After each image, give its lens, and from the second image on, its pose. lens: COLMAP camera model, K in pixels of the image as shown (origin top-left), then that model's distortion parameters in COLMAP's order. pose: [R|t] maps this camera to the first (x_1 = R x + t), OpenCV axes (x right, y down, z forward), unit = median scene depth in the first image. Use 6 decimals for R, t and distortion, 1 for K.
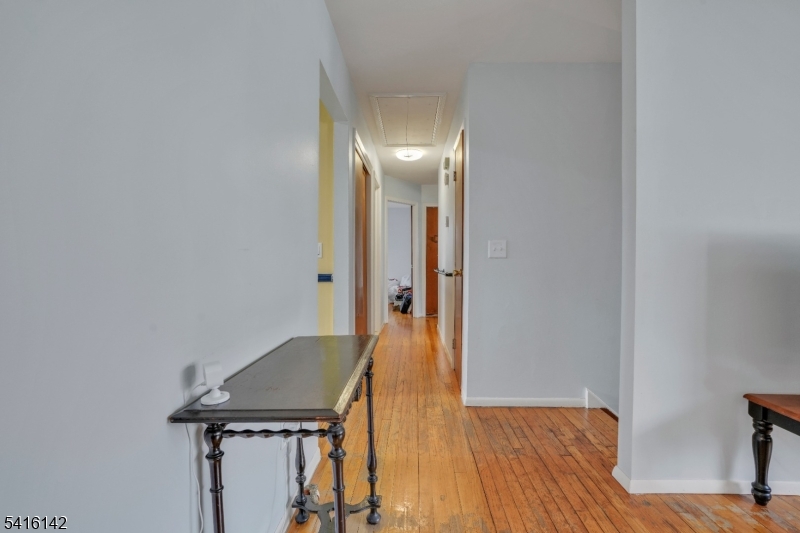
lens RADIAL K [[366.2, 0, 400.0], [0, 366.2, 266.5], [0, 0, 1]] dist [-0.087716, 0.022440]
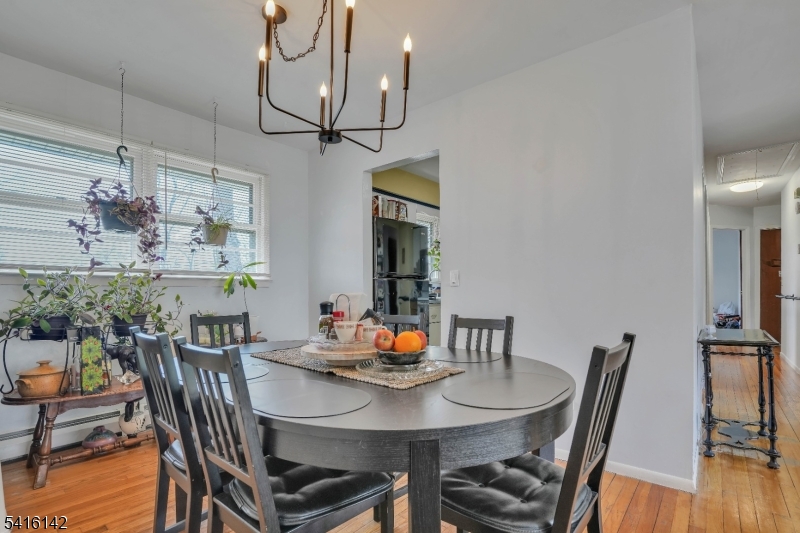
lens RADIAL K [[373.5, 0, 401.0], [0, 373.5, 292.1], [0, 0, 1]] dist [-0.001727, -0.000260]
pose [[0.796151, 0.000375, -0.605097, -0.127849], [-0.001558, 0.999998, -0.001430, 0.004419], [0.605095, 0.002082, 0.796150, -0.517305]]
